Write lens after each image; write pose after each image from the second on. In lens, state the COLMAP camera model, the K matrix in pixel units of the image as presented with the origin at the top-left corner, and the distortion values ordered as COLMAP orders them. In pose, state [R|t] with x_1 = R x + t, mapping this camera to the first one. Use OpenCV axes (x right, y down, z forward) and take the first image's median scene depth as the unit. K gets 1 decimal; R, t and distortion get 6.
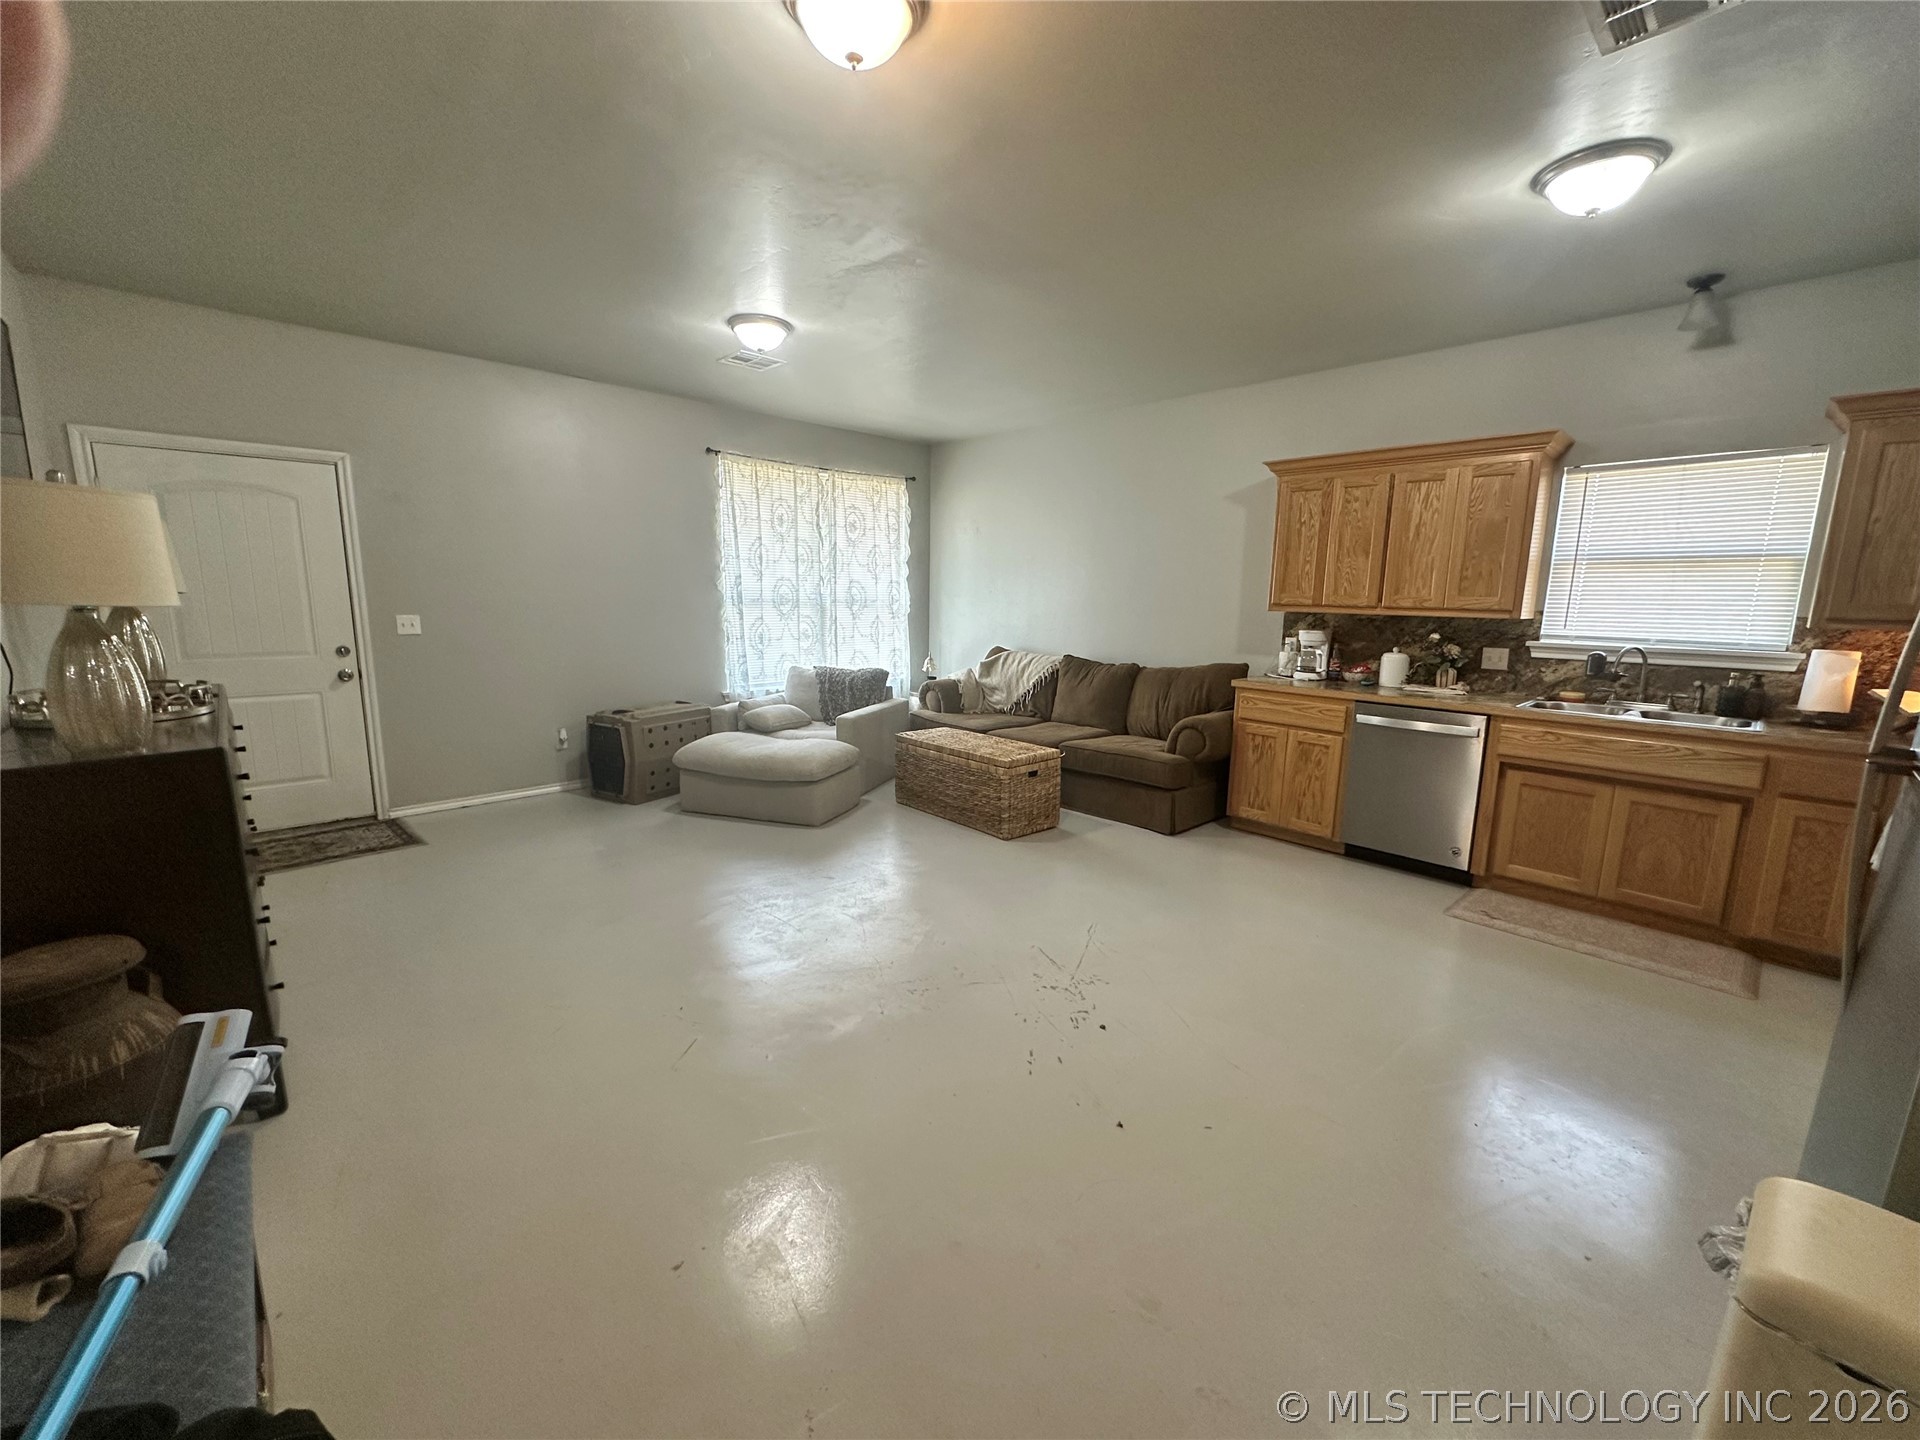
lens RADIAL K [[770.6, 0, 955.3], [0, 770.6, 717.9], [0, 0, 1]] dist [-0.003444, -0.000053]
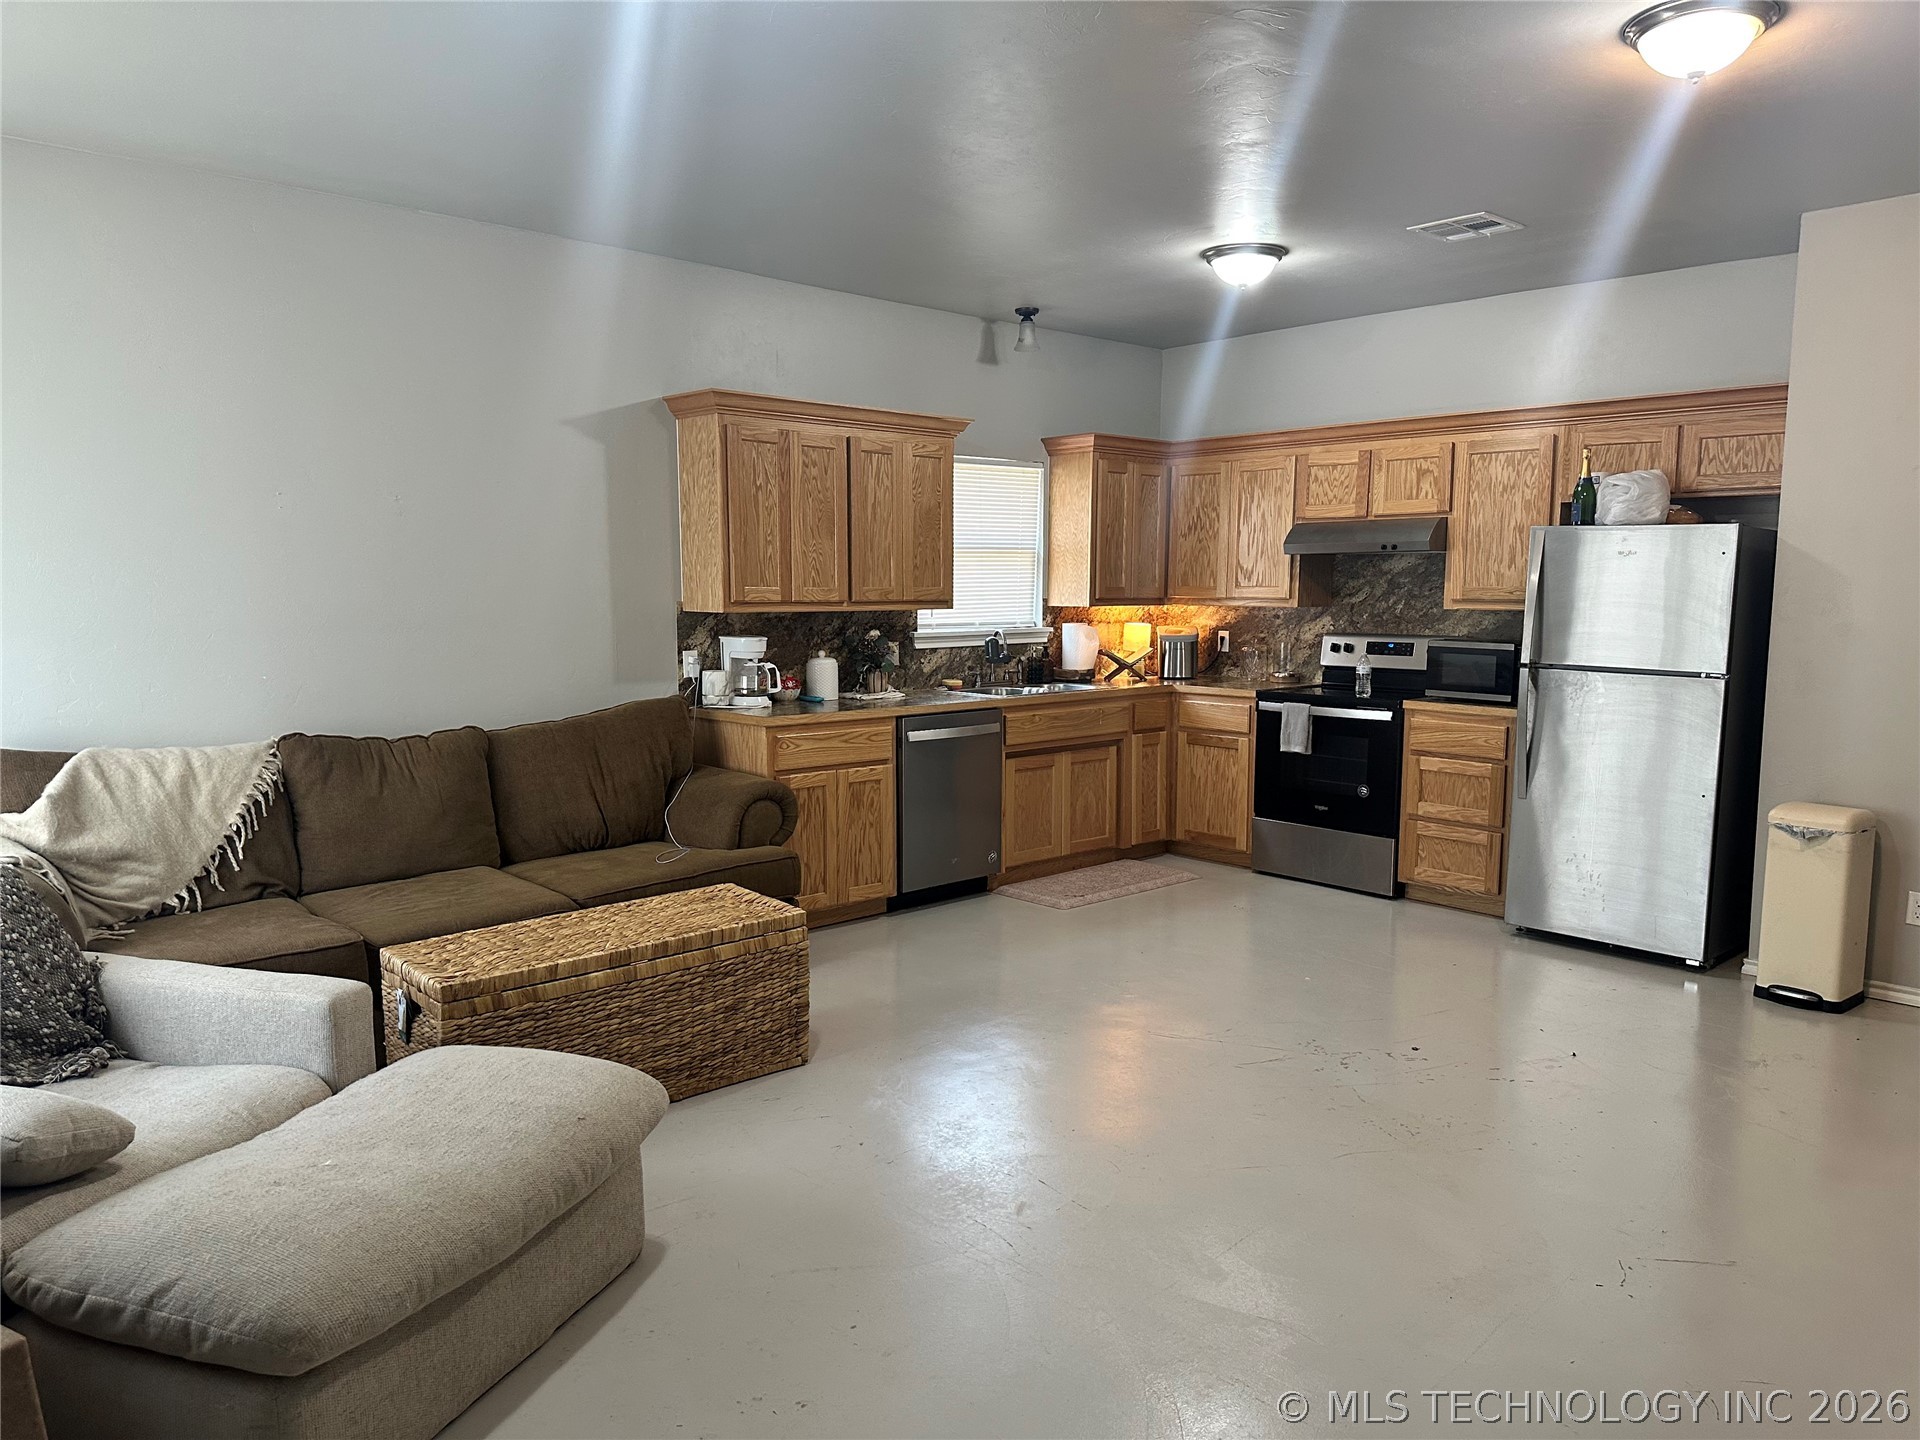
lens RADIAL K [[1309.0, 0, 959.1], [0, 1309.0, 733.2], [0, 0, 1]] dist [0.058946, 0.000088]
pose [[0.012299, -0.129881, 0.991453, -0.817233], [0.162195, 0.978656, 0.126193, -0.162475], [-0.986682, 0.159257, 0.033102, 0.857613]]
